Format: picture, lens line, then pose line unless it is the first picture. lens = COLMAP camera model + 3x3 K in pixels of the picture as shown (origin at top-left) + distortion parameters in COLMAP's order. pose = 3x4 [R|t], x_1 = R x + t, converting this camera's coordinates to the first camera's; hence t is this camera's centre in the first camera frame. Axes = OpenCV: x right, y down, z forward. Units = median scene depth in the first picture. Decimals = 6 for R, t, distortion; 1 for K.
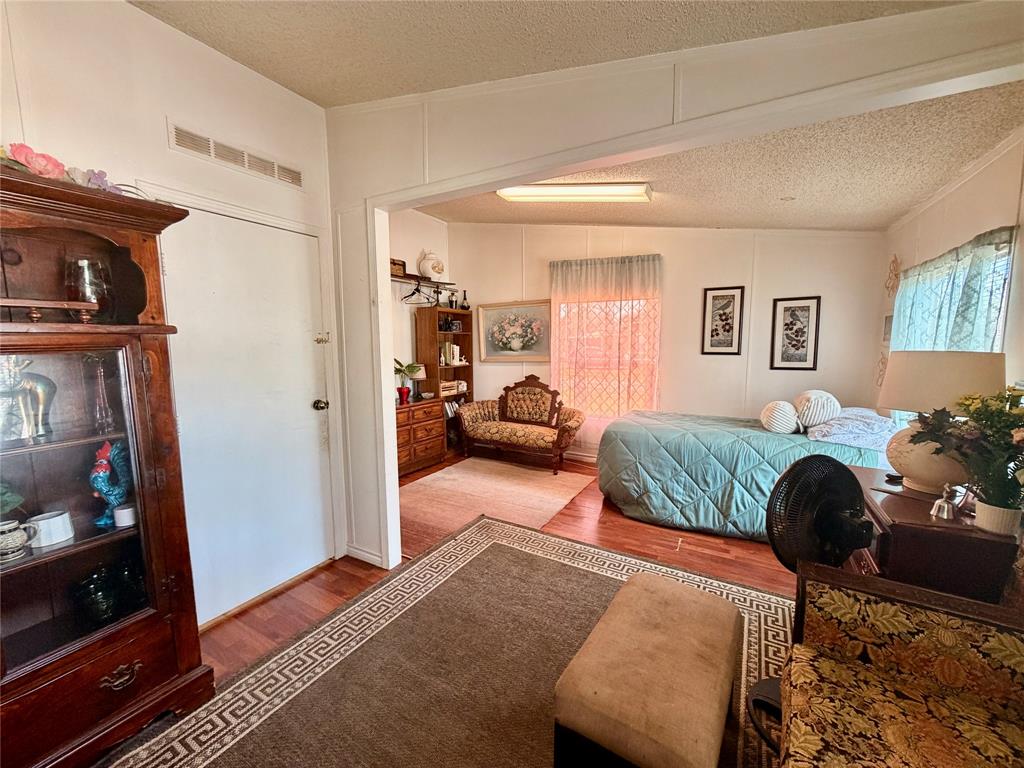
lens RADIAL K [[407.4, 0, 514.6], [0, 407.4, 384.9], [0, 0, 1]] dist [0.000354, 0.000200]
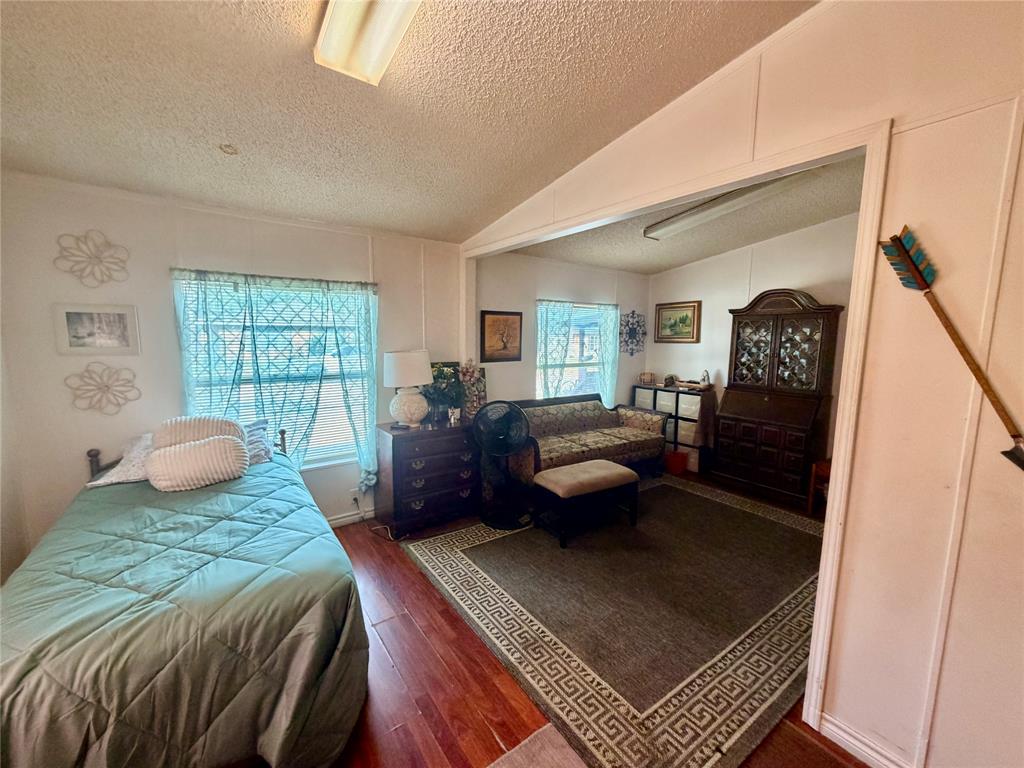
lens RADIAL K [[407.4, 0, 514.6], [0, 407.4, 384.9], [0, 0, 1]] dist [0.000354, 0.000200]
pose [[-0.907821, -0.061622, 0.414806, -0.094086], [0.036416, 0.973825, 0.224364, -0.184913], [-0.417774, 0.218788, -0.881815, 1.389761]]
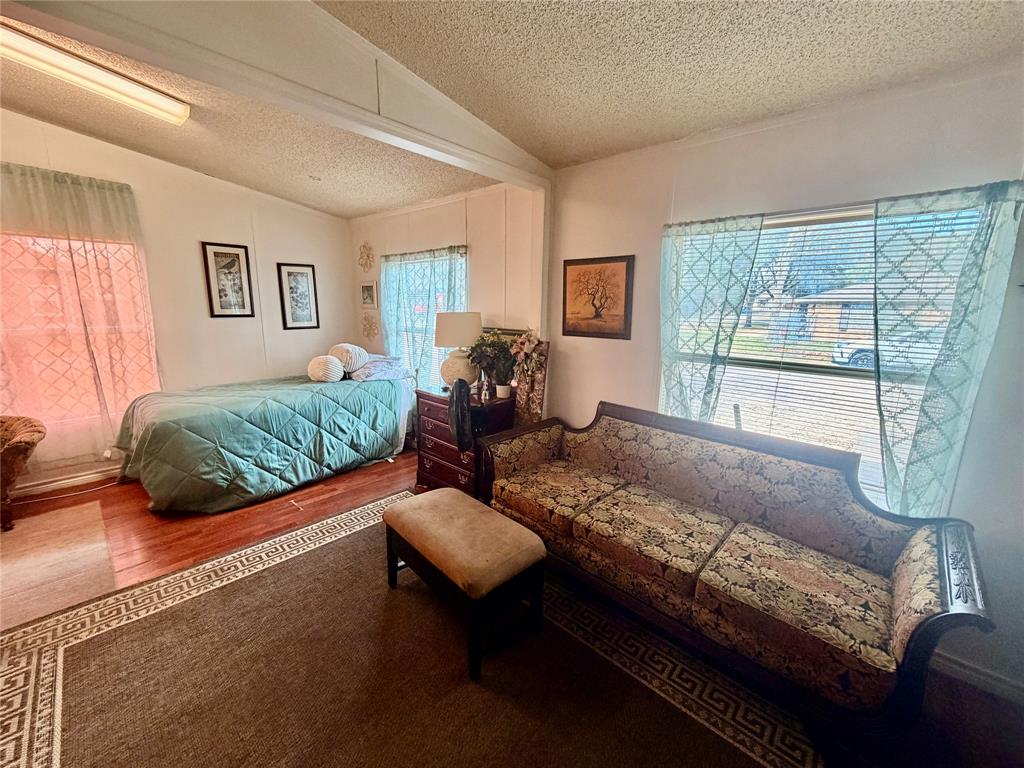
lens RADIAL K [[407.4, 0, 514.6], [0, 407.4, 384.9], [0, 0, 1]] dist [0.000354, 0.000200]
pose [[0.223837, -0.184867, 0.956933, -0.376578], [0.090981, 0.981522, 0.168336, -0.026403], [-0.970371, 0.049383, 0.236521, 0.201006]]
